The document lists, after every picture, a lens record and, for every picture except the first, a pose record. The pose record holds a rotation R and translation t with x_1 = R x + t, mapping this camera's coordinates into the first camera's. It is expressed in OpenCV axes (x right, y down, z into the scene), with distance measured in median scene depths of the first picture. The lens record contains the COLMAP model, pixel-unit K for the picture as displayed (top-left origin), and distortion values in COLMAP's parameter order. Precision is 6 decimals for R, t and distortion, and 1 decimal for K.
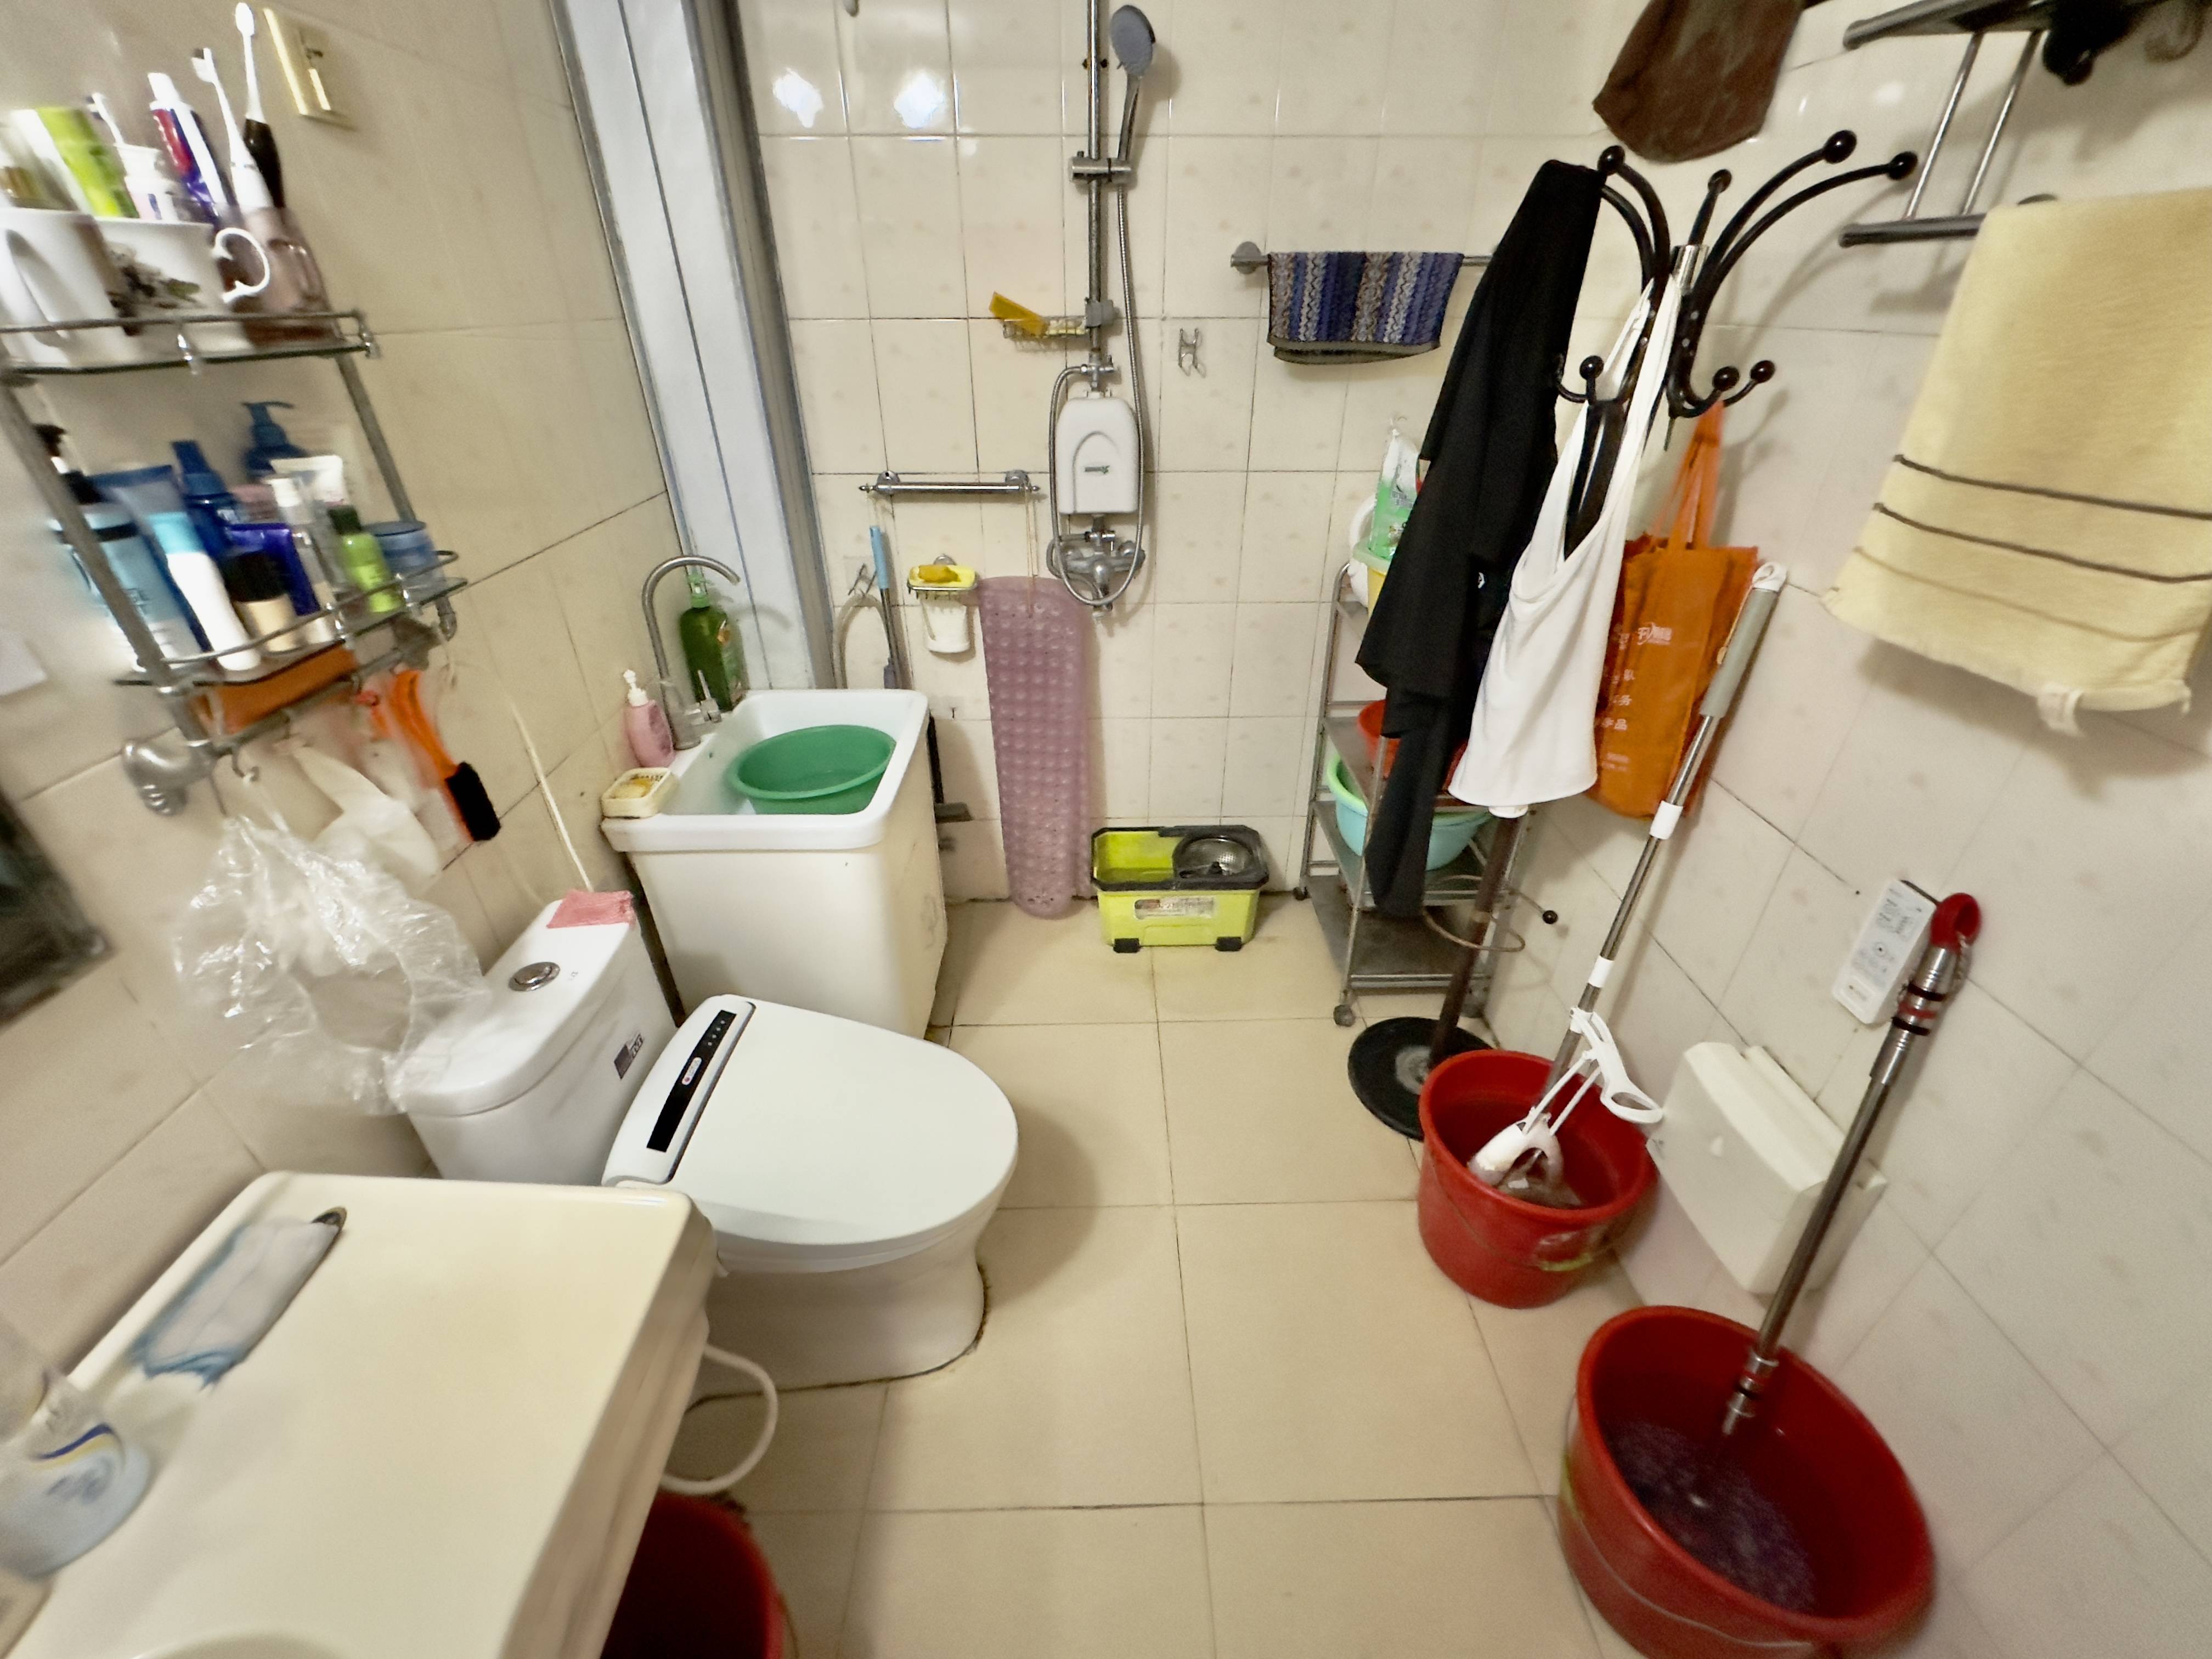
lens RADIAL K [[883.2, 0, 1106.0], [0, 883.2, 829.5], [0, 0, 1]] dist [-0.001716, 0.000054]
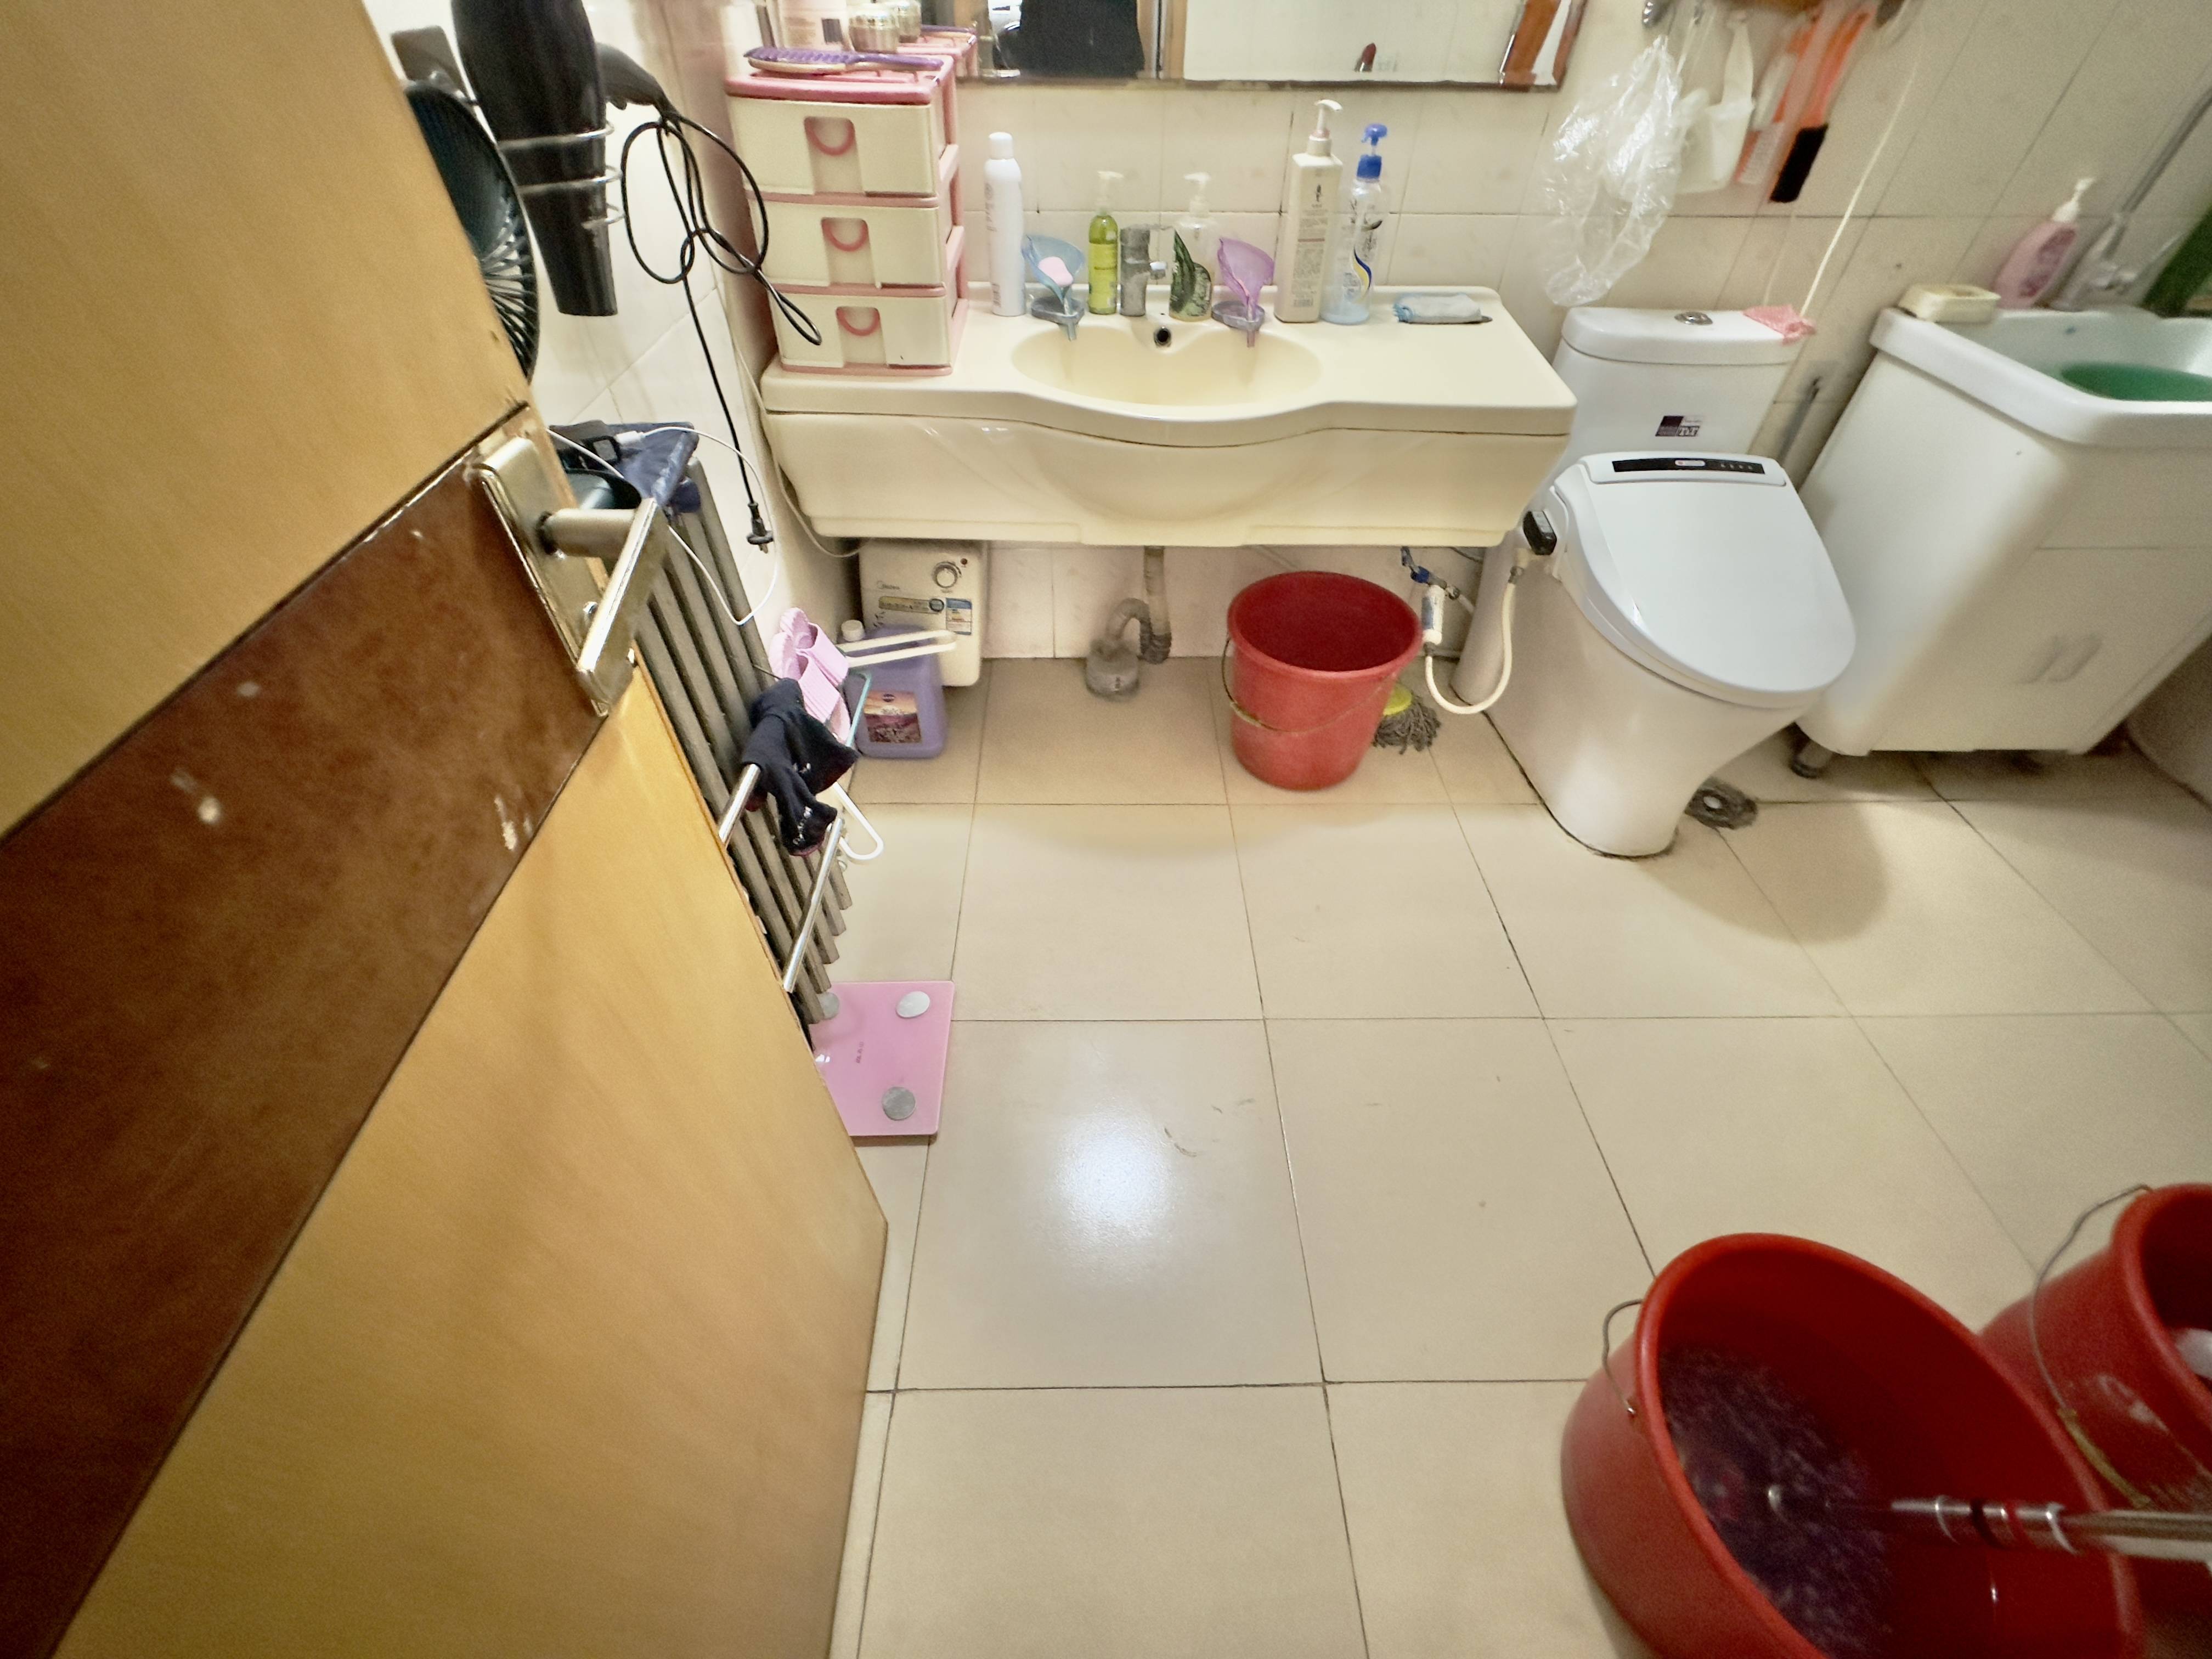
lens RADIAL K [[883.2, 0, 1106.0], [0, 883.2, 829.5], [0, 0, 1]] dist [-0.001716, 0.000054]
pose [[0.000093, 0.710697, -0.703498, 0.630307], [-0.524161, 0.599147, 0.605209, 0.225186], [0.851619, 0.368690, 0.372576, 0.046721]]
